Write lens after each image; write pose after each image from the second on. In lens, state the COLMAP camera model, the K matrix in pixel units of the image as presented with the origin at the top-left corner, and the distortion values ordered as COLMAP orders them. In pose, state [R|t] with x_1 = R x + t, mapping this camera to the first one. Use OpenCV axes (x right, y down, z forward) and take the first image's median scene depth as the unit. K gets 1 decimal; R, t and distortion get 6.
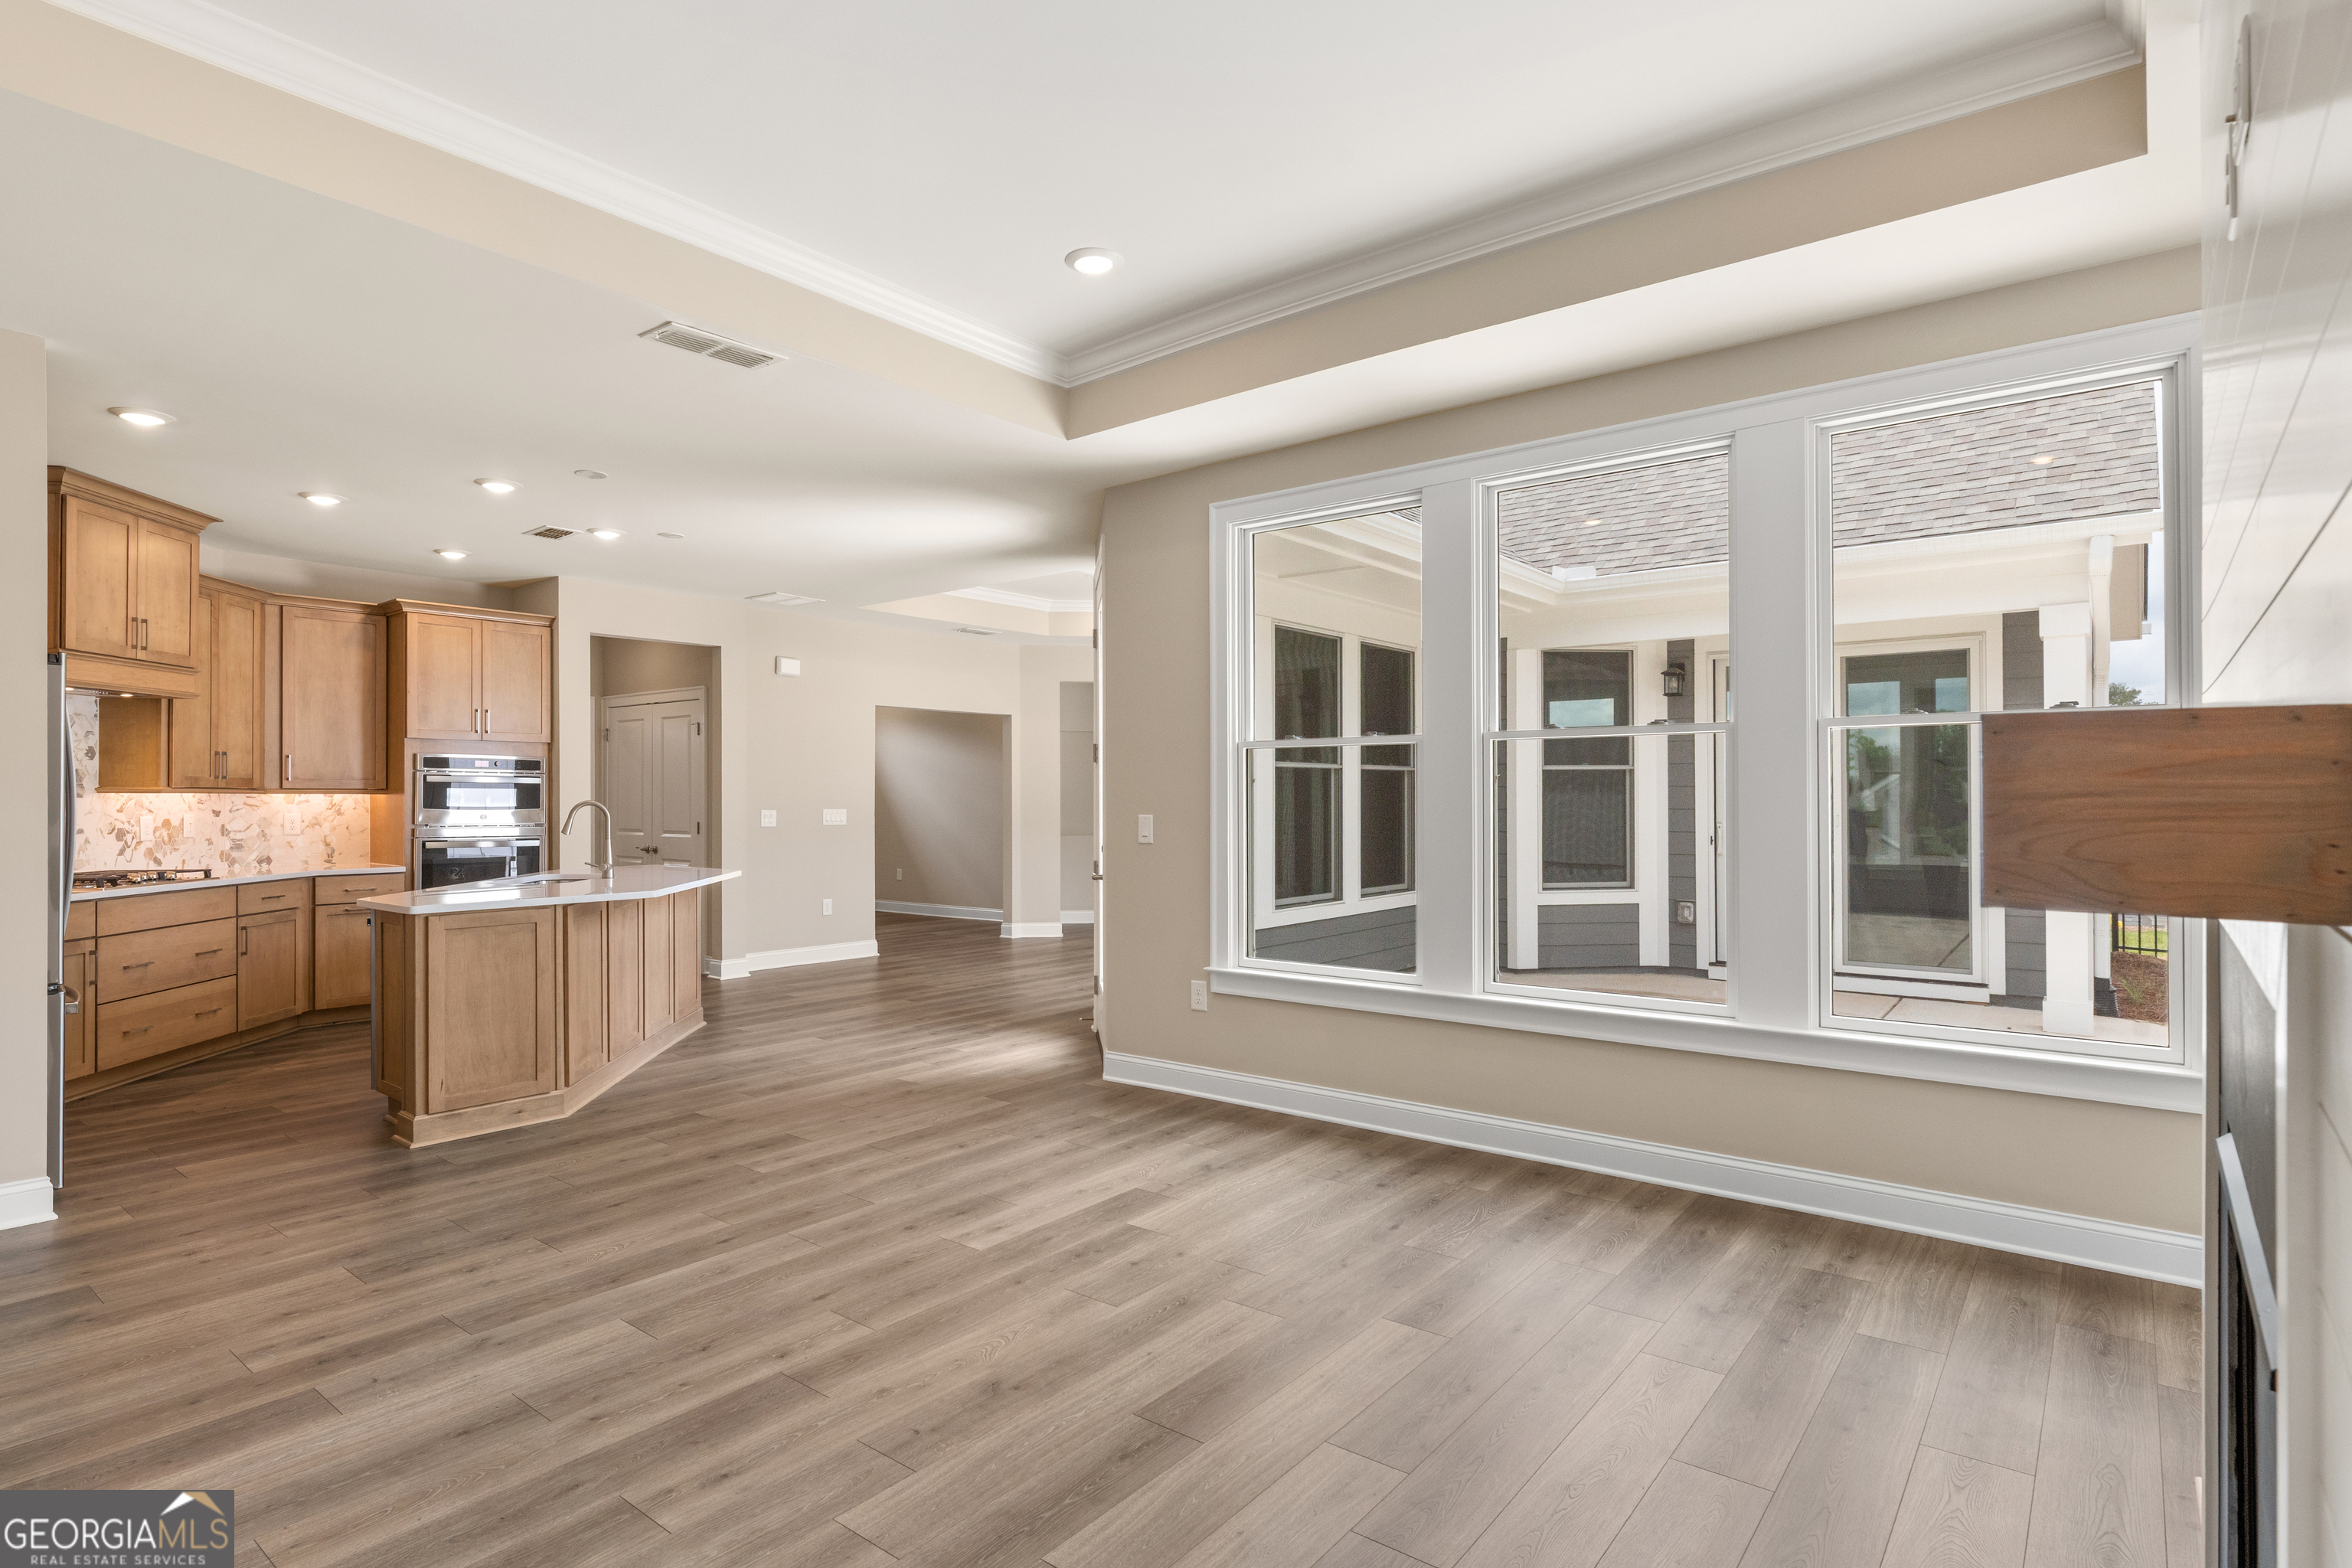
lens RADIAL K [[1189.6, 0, 1167.8], [0, 1189.6, 792.1], [0, 0, 1]] dist [-0.002851, 0.000197]
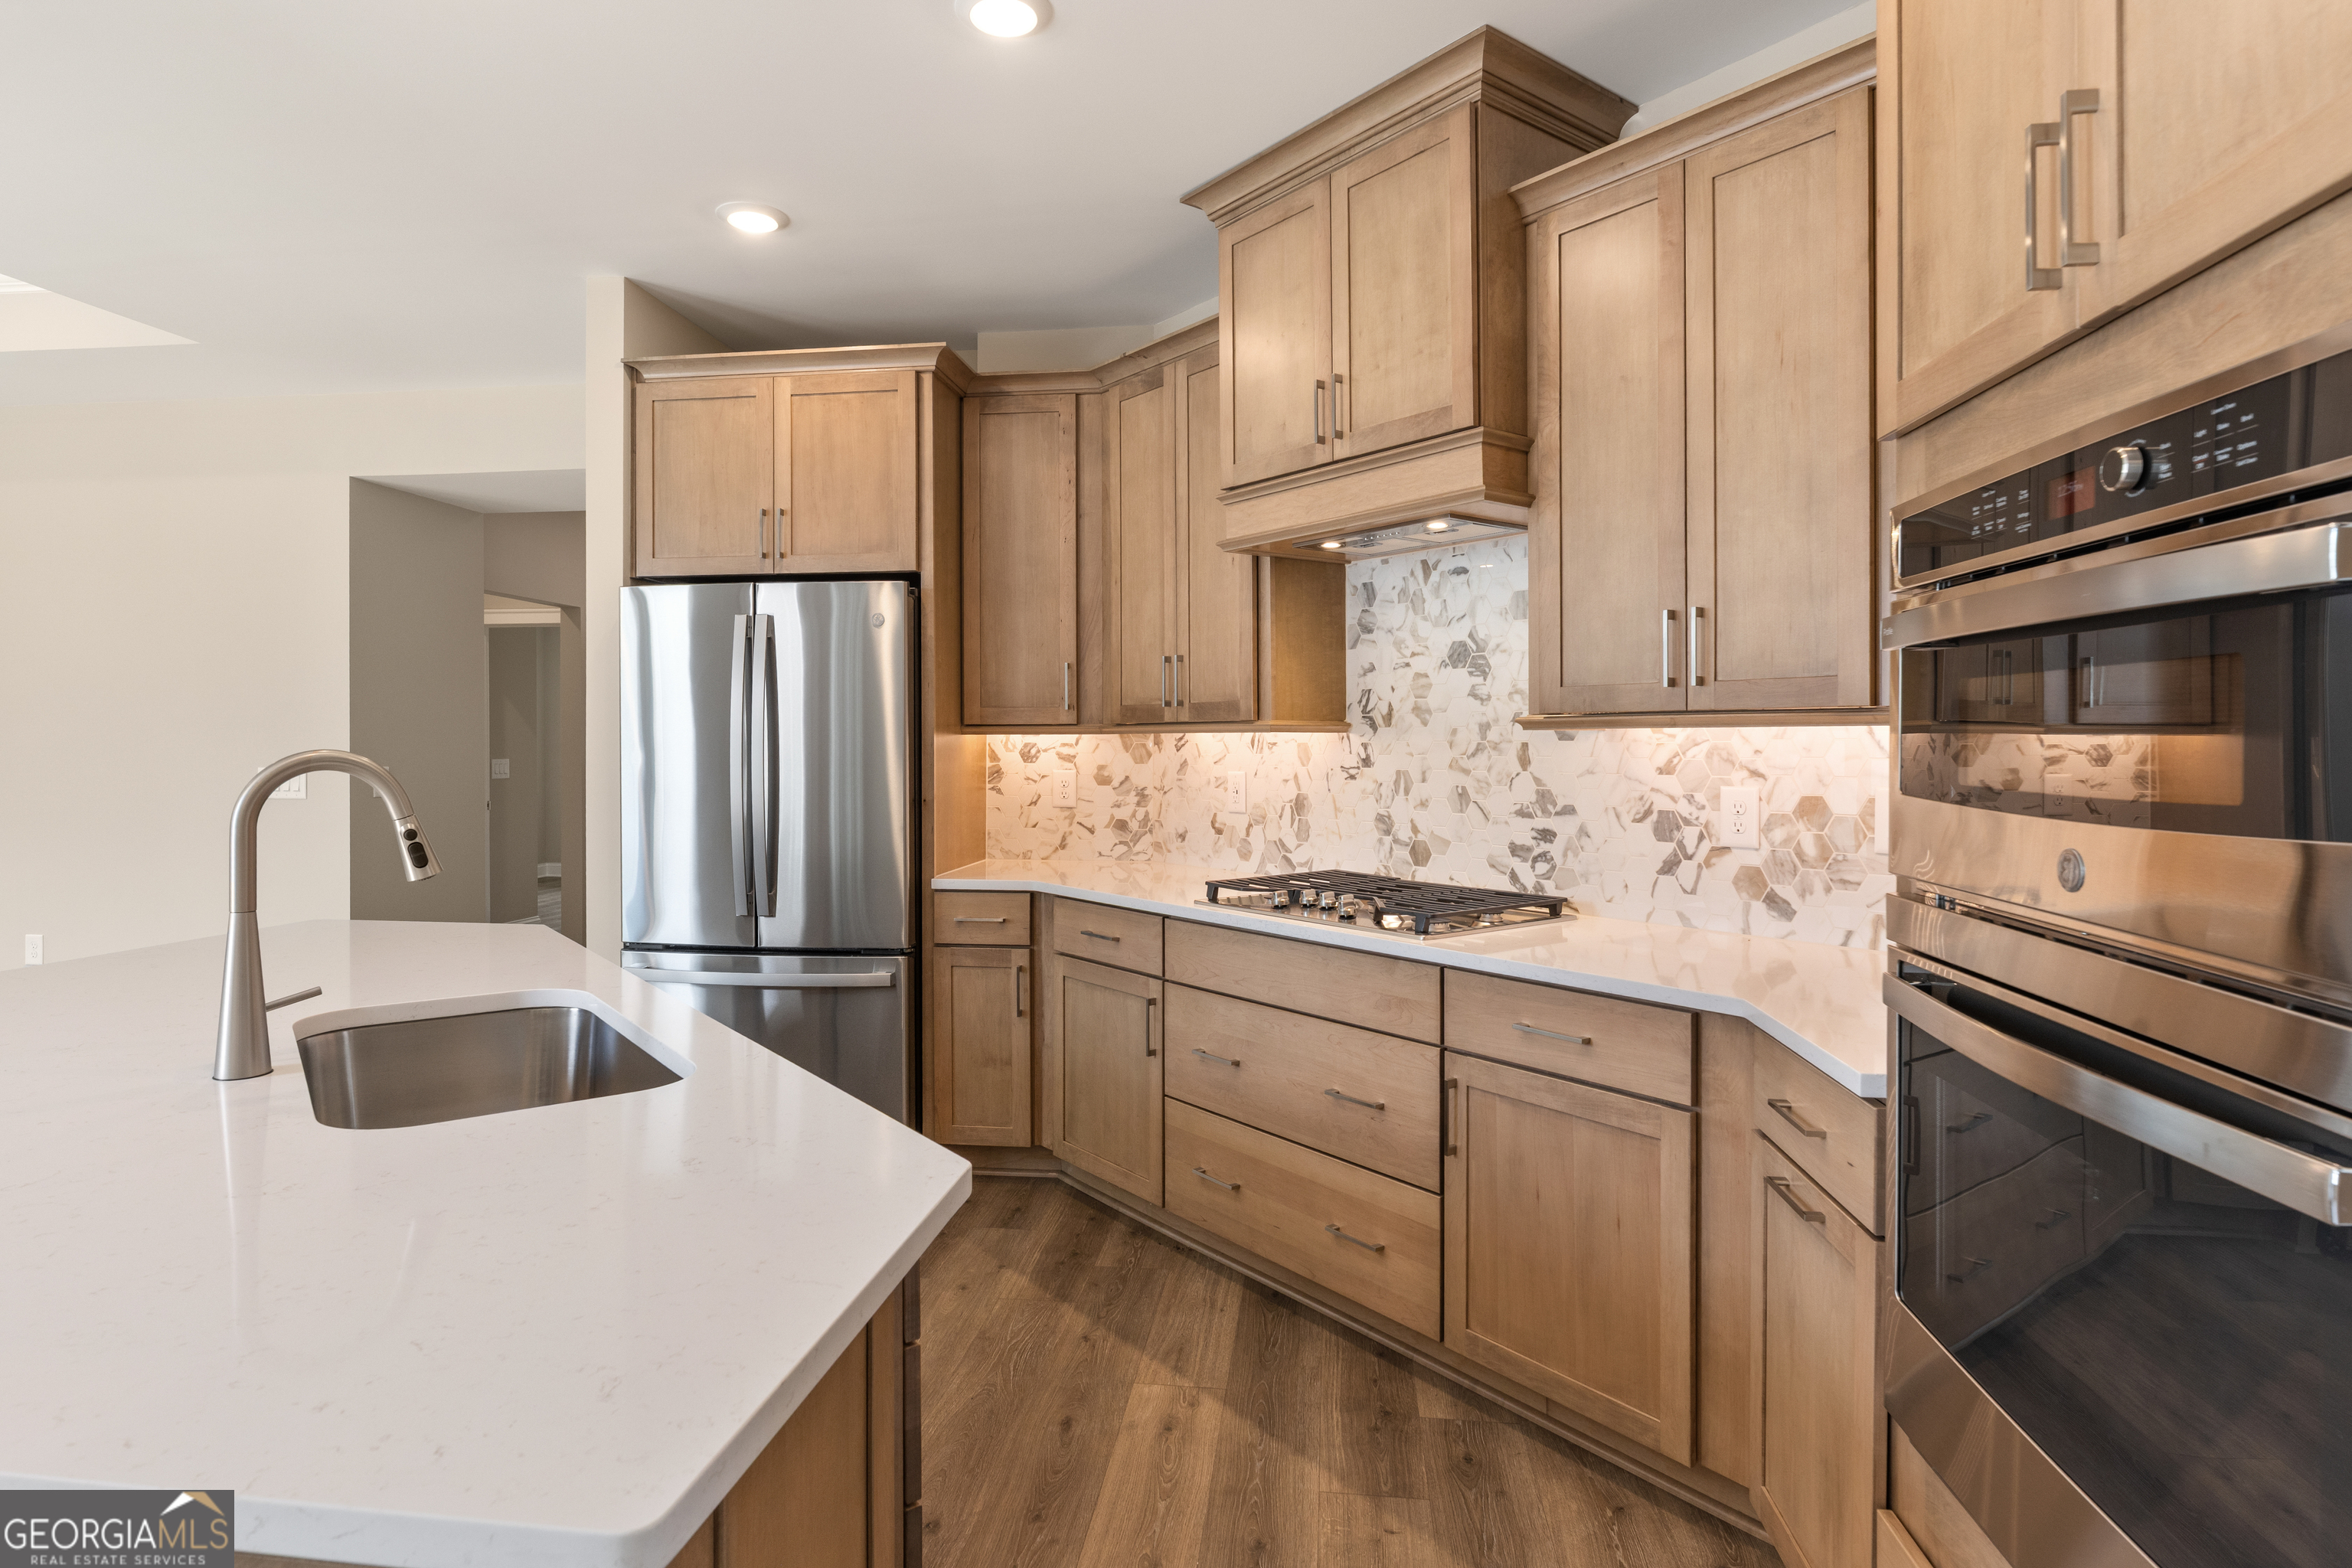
lens RADIAL K [[1245.1, 0, 1168.2], [0, 1245.1, 748.9], [0, 0, 1]] dist [0.001689, 0.000060]
pose [[-0.852779, 0.004740, -0.522251, -0.468455], [0.005629, 0.999984, -0.000115, 0.006650], [0.522242, -0.003037, -0.852792, 1.226008]]
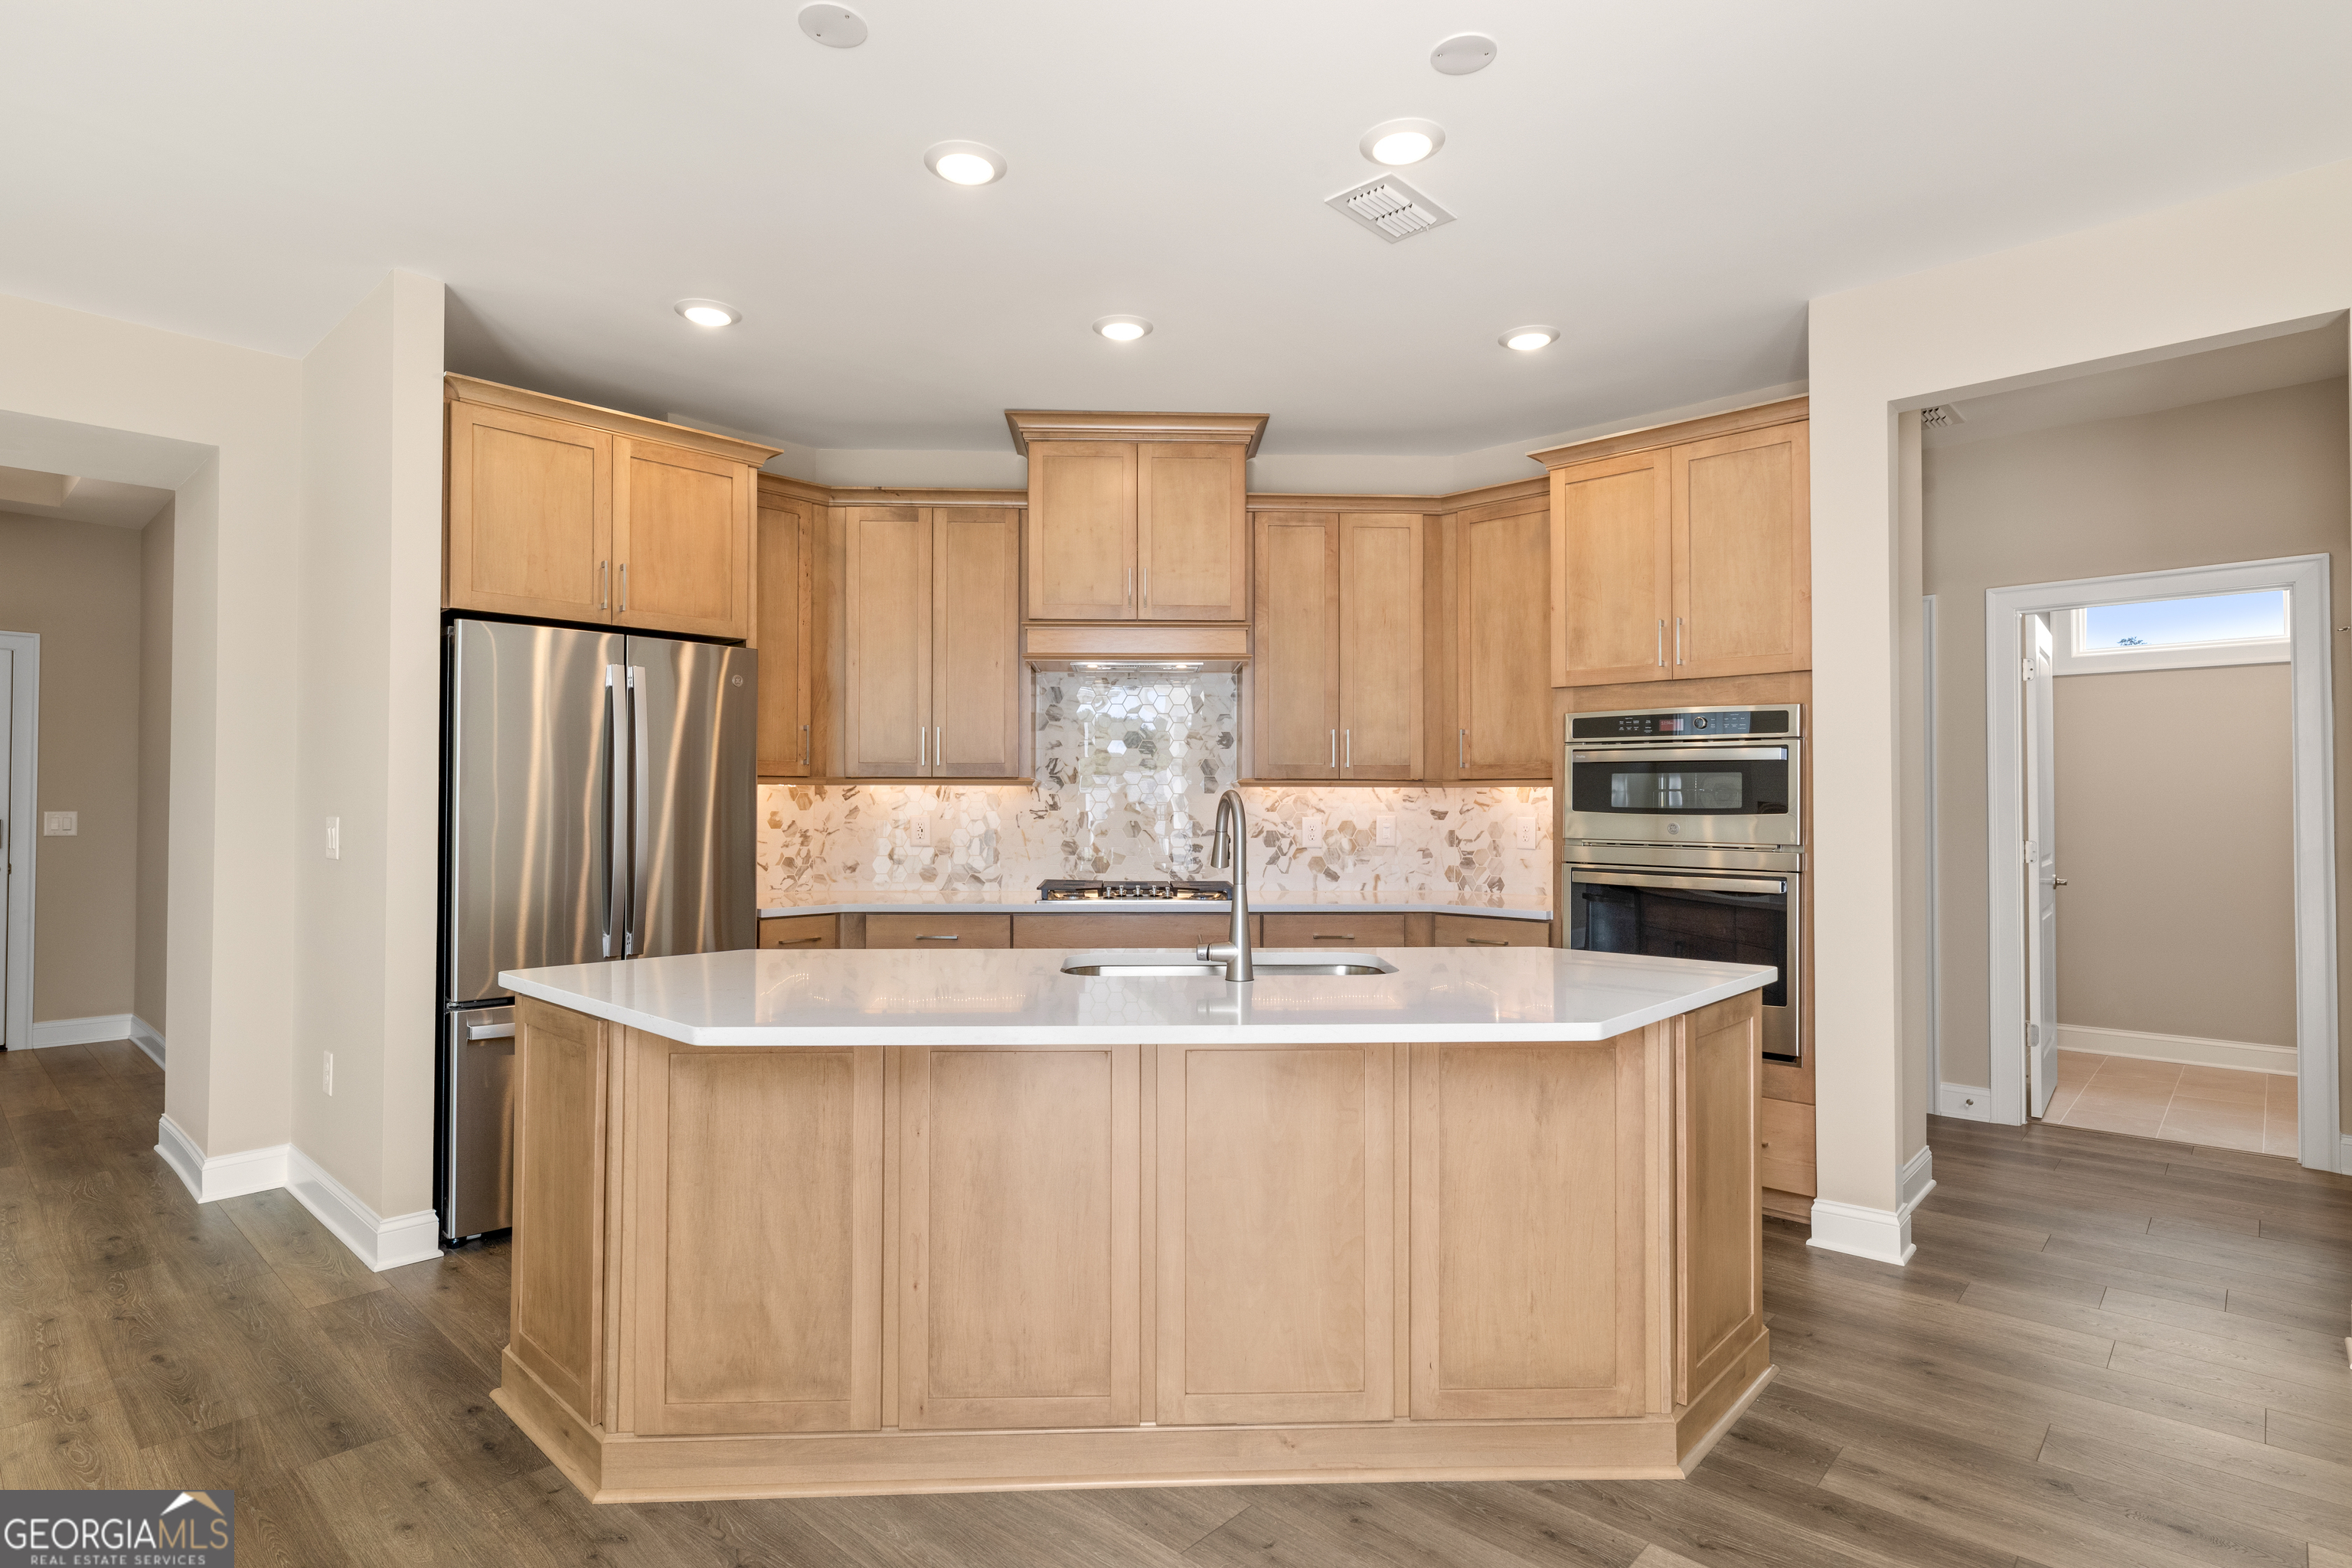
lens RADIAL K [[1205.2, 0, 1176.0], [0, 1205.2, 784.0], [0, 0, 1]] dist [0.004069, 0.000715]
pose [[-0.065191, -0.016369, -0.997739, -0.049736], [0.003028, 0.999858, -0.016601, 0.011213], [0.997868, -0.004103, -0.065133, 0.939301]]
